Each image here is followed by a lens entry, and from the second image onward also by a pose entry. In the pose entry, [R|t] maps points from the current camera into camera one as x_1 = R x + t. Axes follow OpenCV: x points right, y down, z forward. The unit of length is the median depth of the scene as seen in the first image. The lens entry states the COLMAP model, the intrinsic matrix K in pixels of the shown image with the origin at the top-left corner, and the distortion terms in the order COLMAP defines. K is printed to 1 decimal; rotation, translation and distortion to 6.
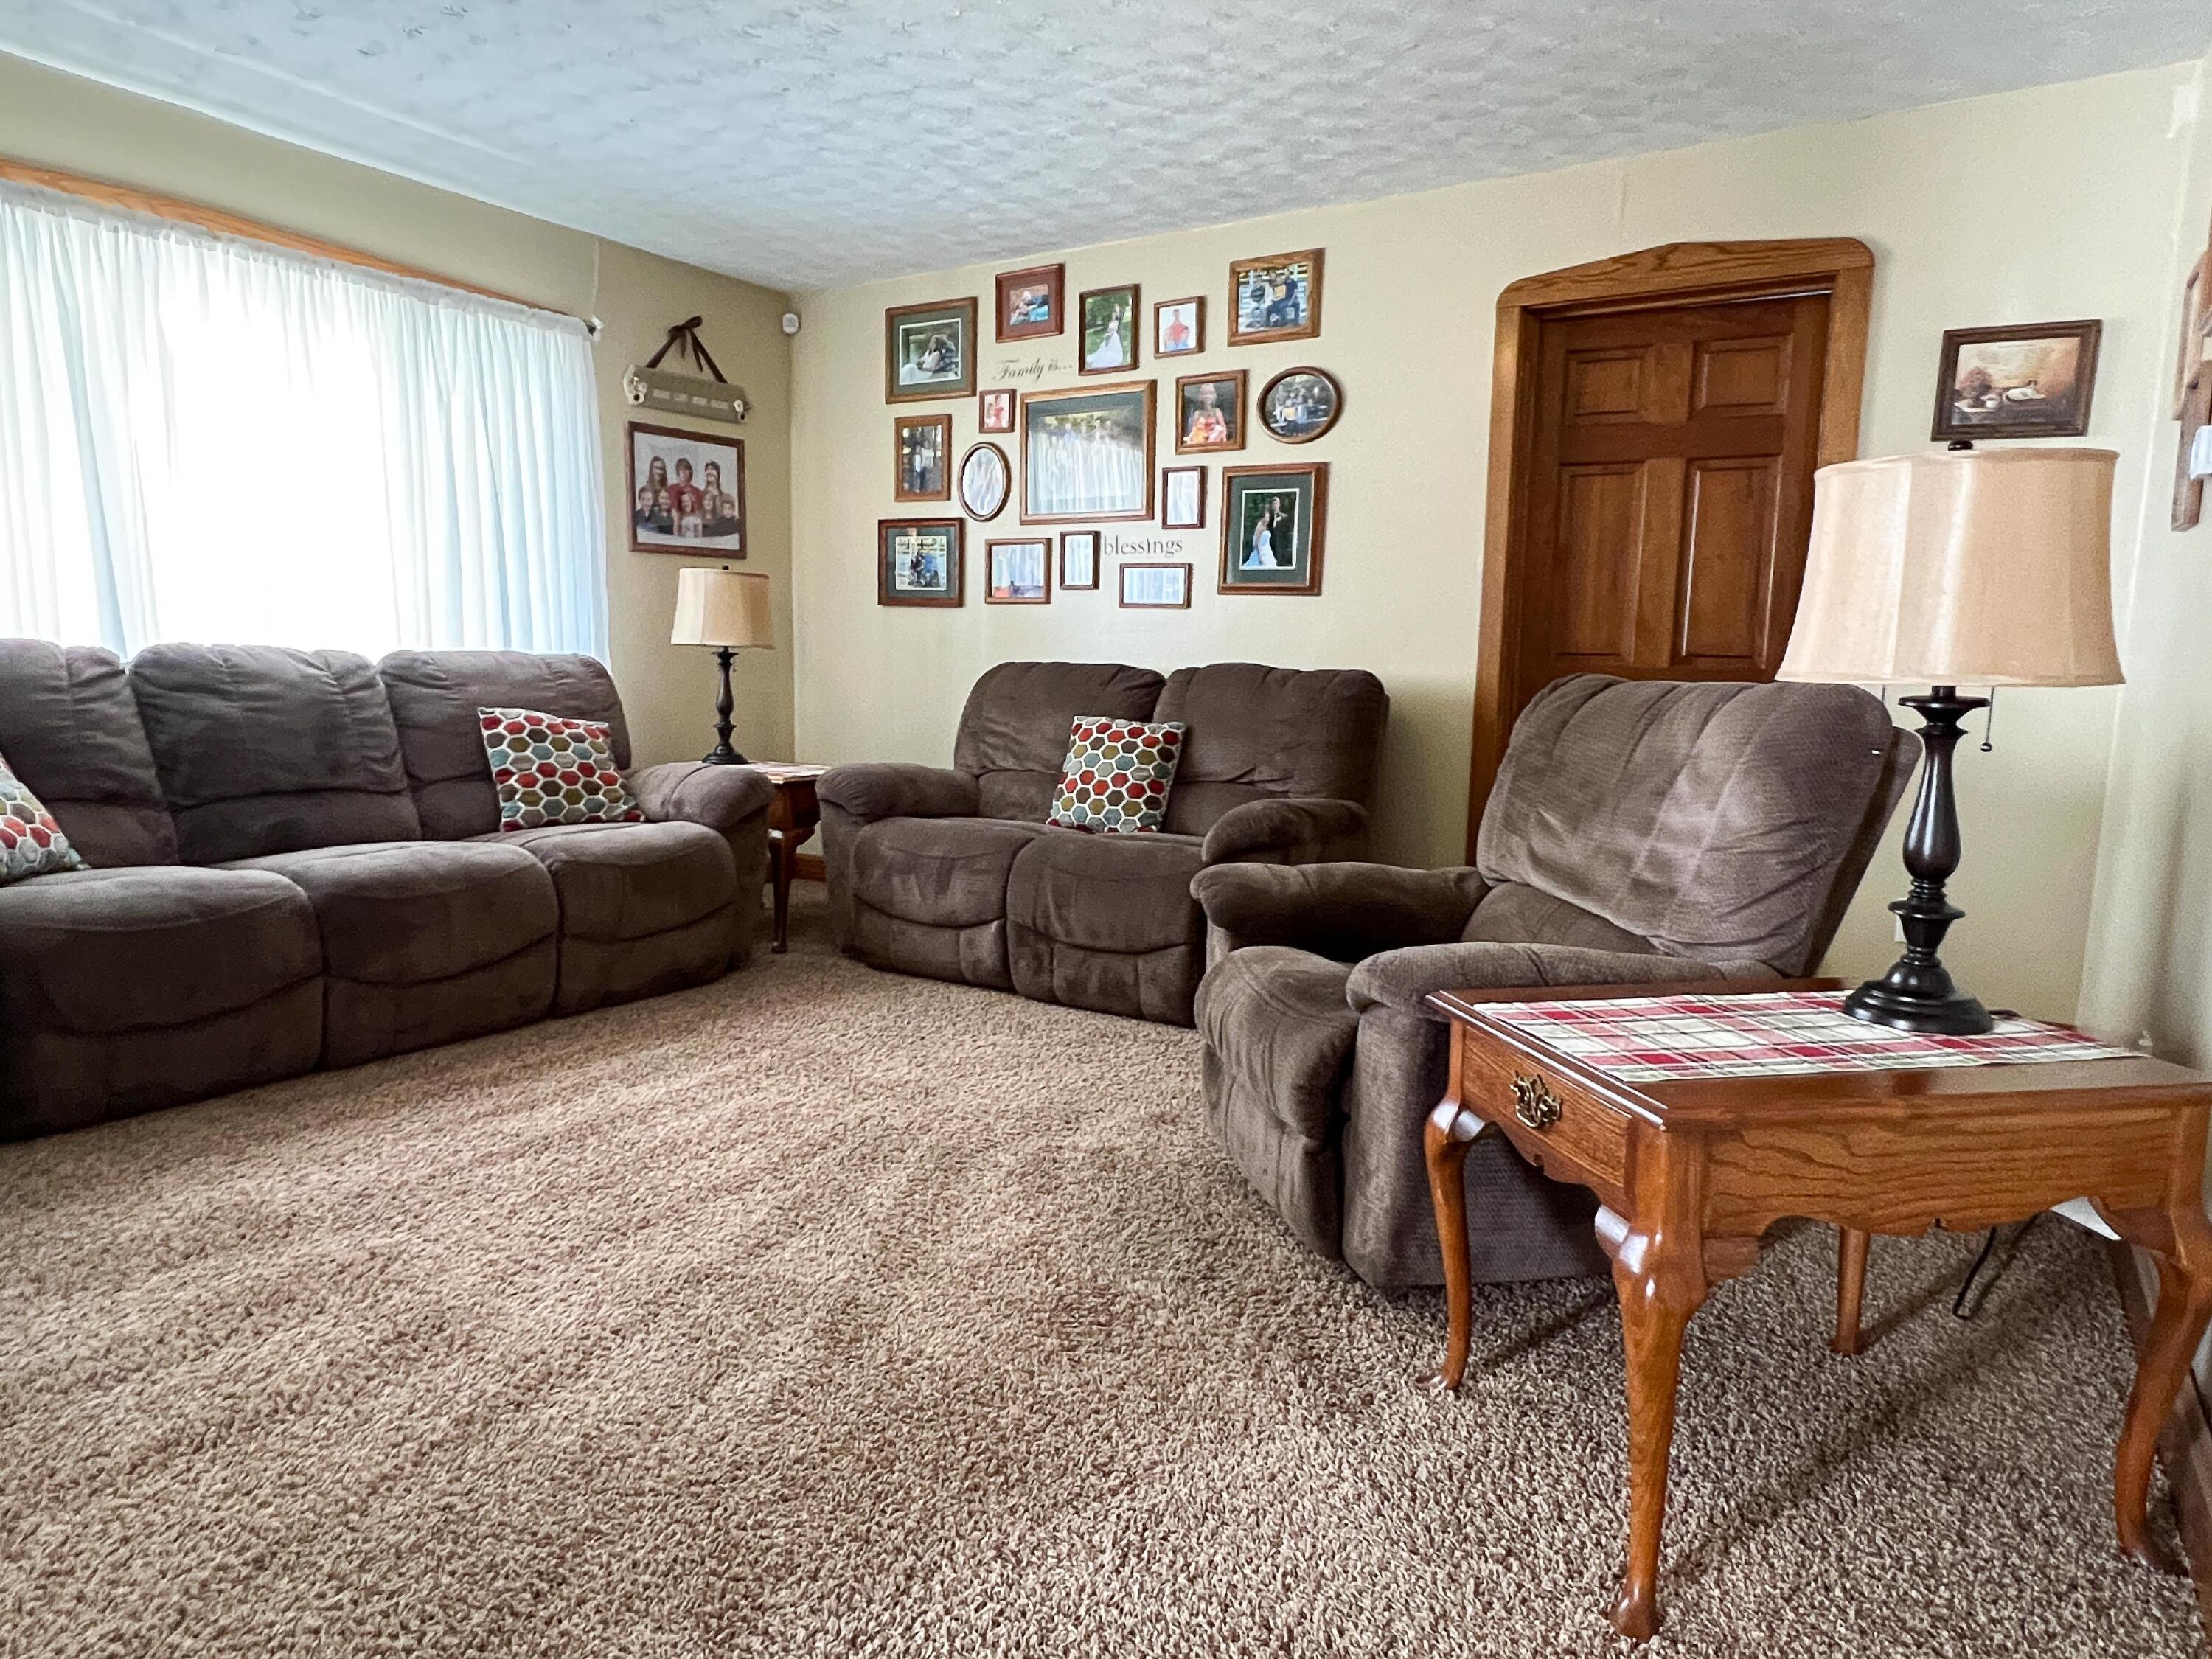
lens RADIAL K [[1380.0, 0, 1106.4], [0, 1380.0, 836.9], [0, 0, 1]] dist [-0.002865, -0.003958]
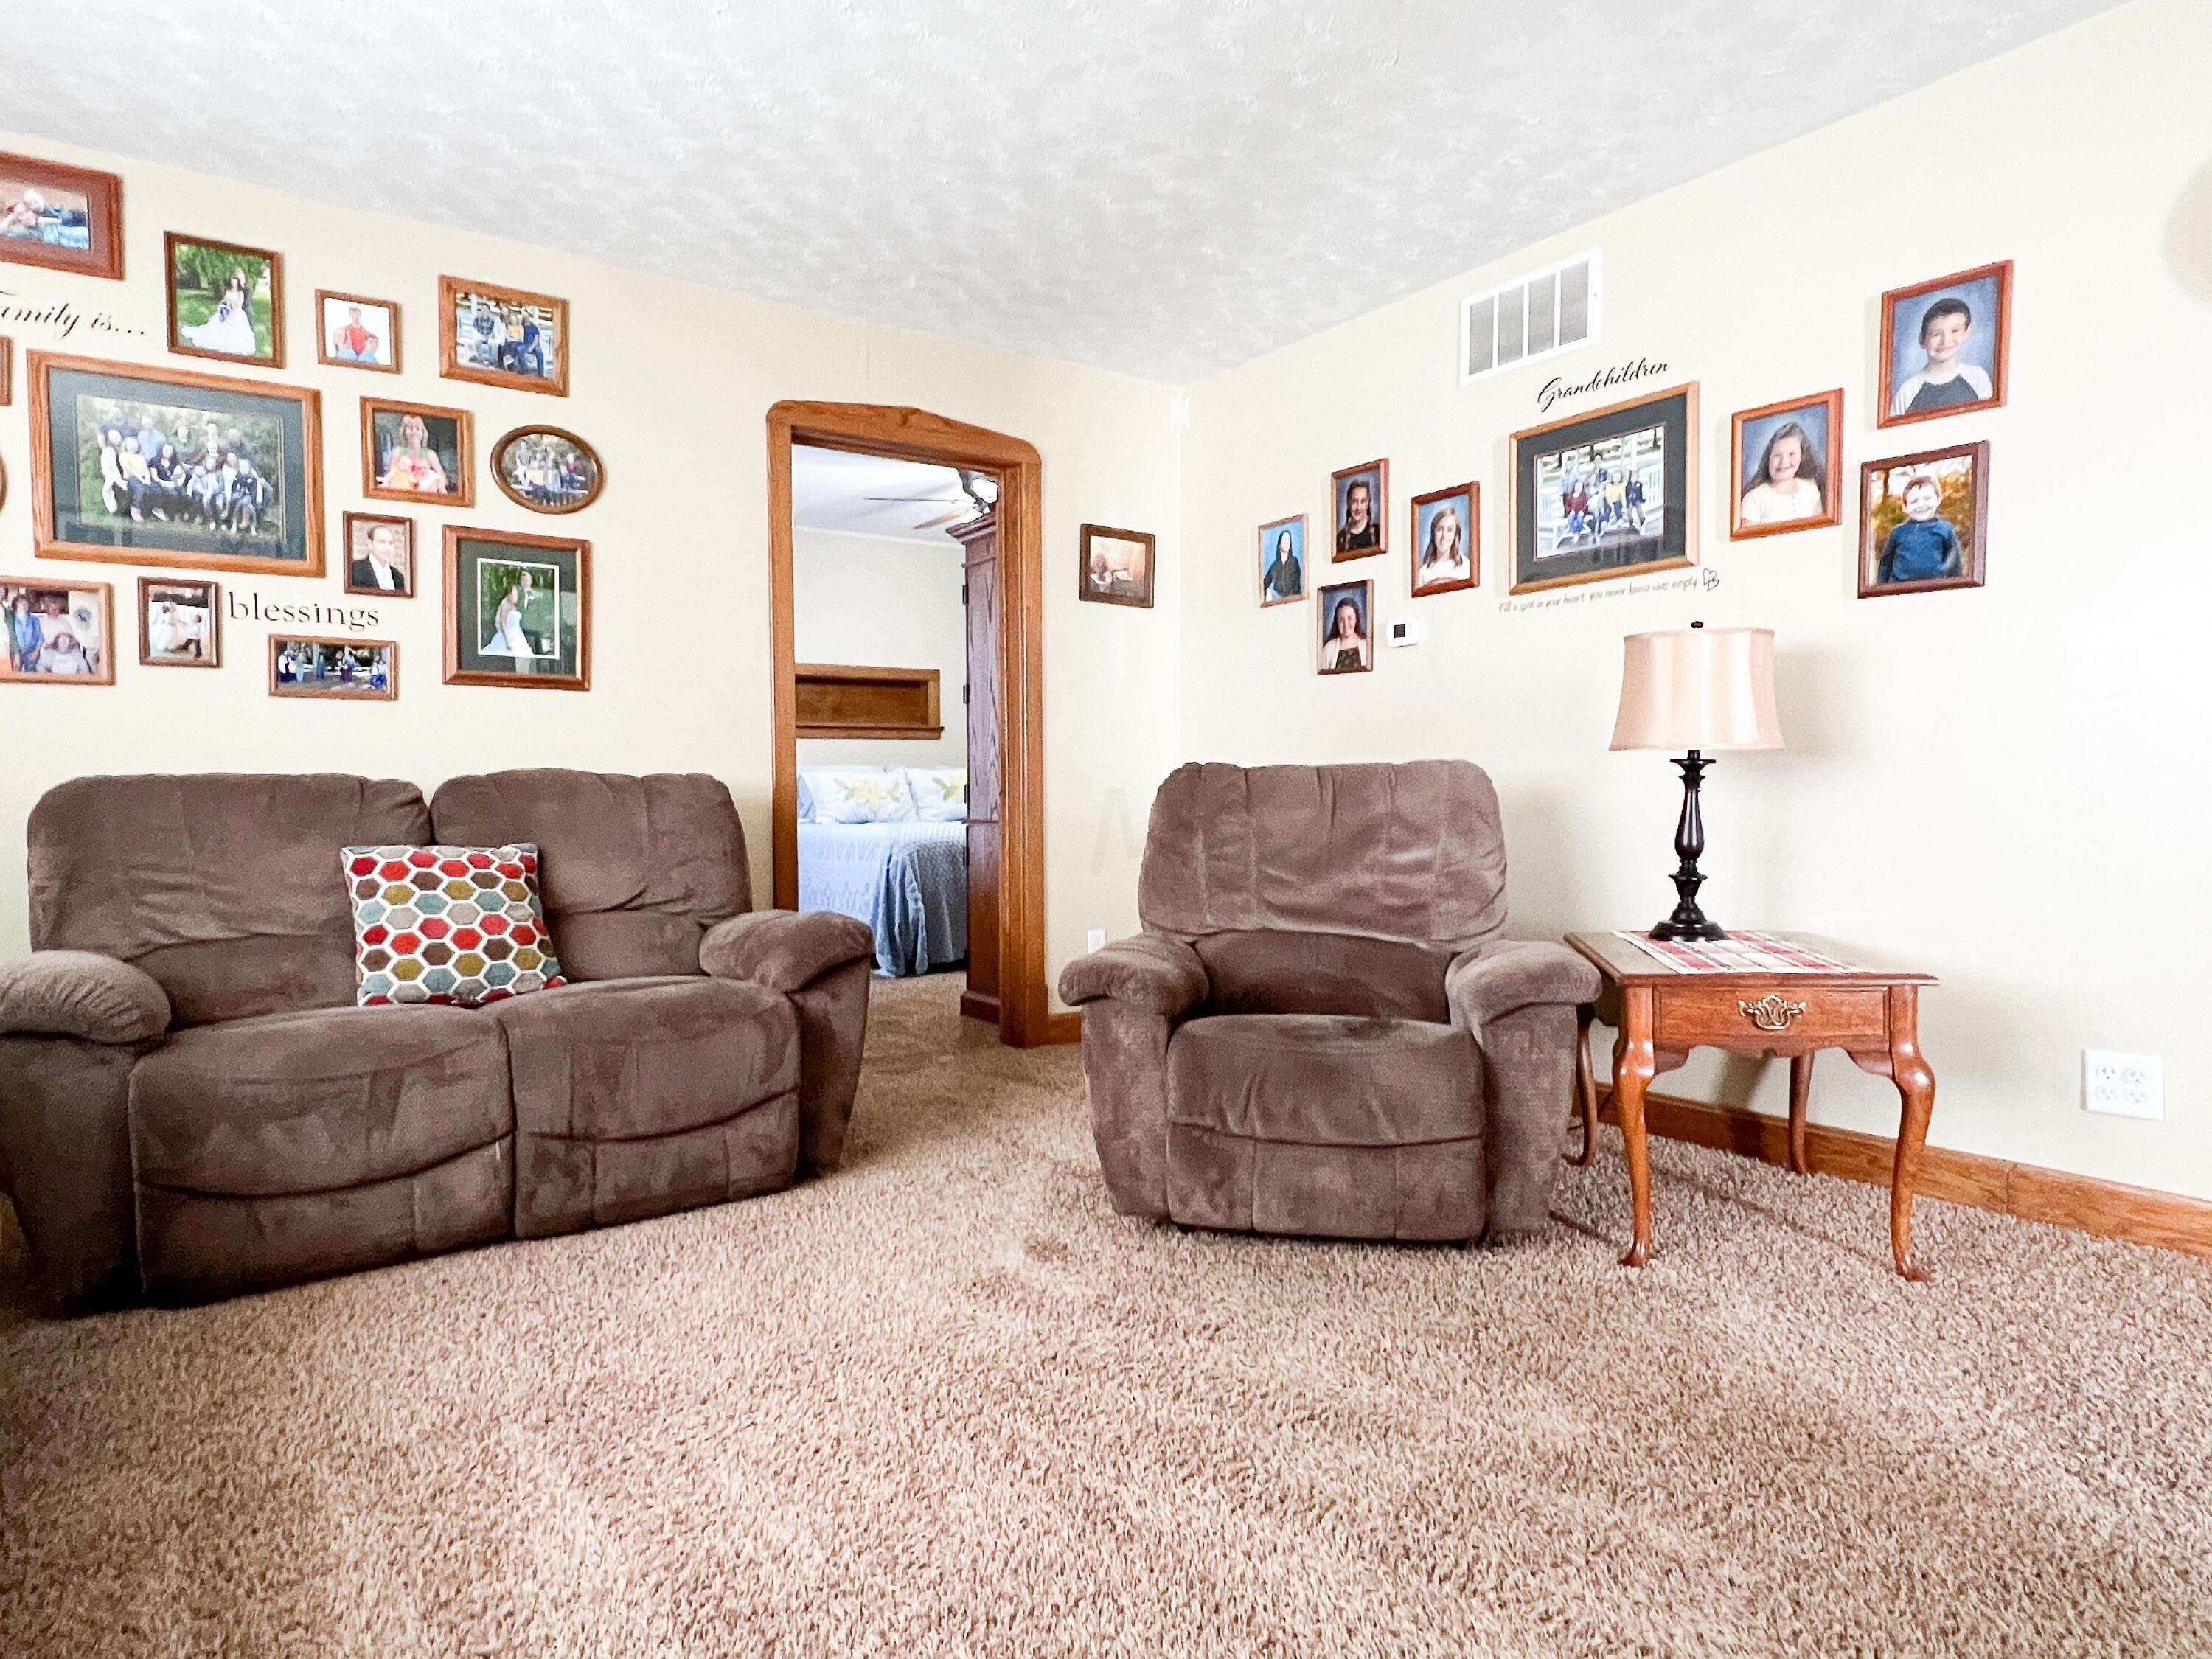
lens RADIAL K [[1301.0, 0, 1101.7], [0, 1301.0, 831.5], [0, 0, 1]] dist [-0.000413, -0.002543]
pose [[0.373204, -0.054090, 0.926171, -0.495327], [0.139194, 0.990264, 0.001744, -0.044832], [-0.917248, 0.128266, 0.377100, 0.412995]]
